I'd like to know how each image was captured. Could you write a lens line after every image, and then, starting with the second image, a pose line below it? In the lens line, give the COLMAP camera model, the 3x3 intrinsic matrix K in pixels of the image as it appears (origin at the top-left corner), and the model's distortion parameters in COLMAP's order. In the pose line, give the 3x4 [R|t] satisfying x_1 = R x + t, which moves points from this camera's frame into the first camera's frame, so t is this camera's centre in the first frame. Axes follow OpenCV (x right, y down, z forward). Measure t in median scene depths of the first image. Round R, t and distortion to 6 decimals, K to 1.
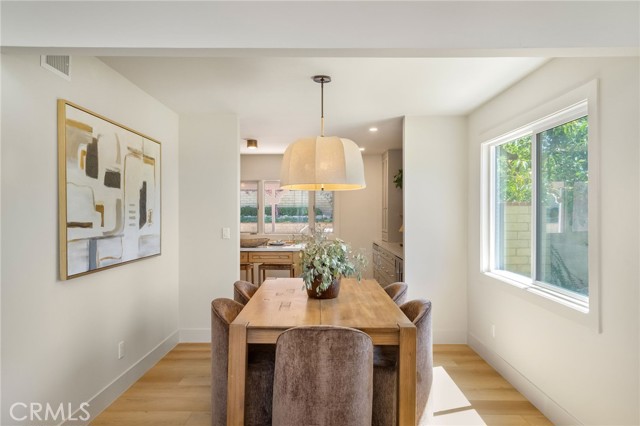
lens RADIAL K [[446.0, 0, 320.3], [0, 446.0, 212.0], [0, 0, 1]] dist [0.001351, 0.000220]
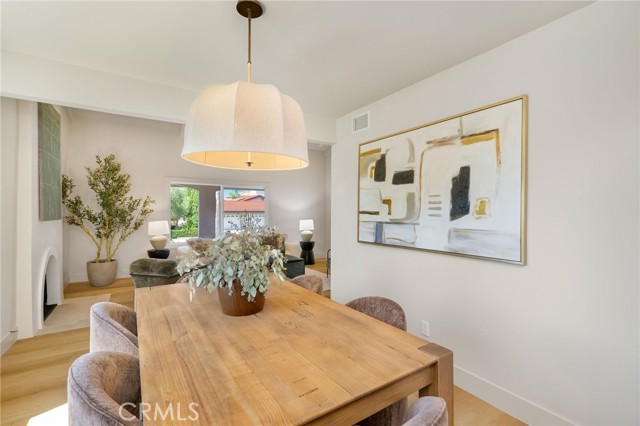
lens RADIAL K [[291.9, 0, 319.4], [0, 291.9, 213.6], [0, 0, 1]] dist [0.006089, 0.001240]
pose [[-0.840190, 0.000634, -0.542291, 0.190735], [-0.001119, 0.999995, 0.002904, 0.027610], [0.542291, 0.003046, -0.840186, 1.705112]]
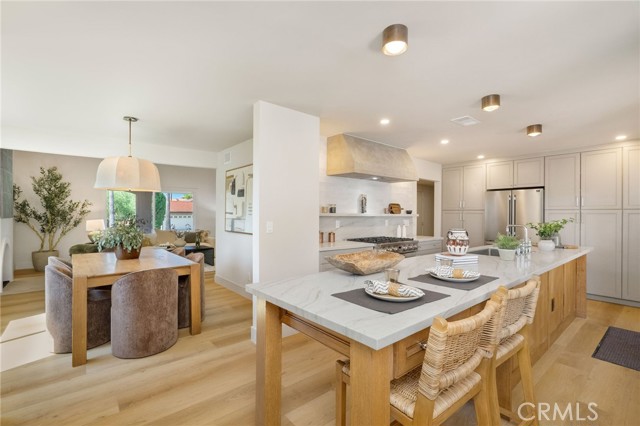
lens RADIAL K [[291.9, 0, 318.0], [0, 291.9, 213.9], [0, 0, 1]] dist [0.006089, 0.001240]
pose [[-0.765807, -0.002064, -0.643067, 0.182919], [-0.002873, 0.999996, 0.000211, 0.030098], [0.643064, 0.002009, -0.765810, 2.560973]]
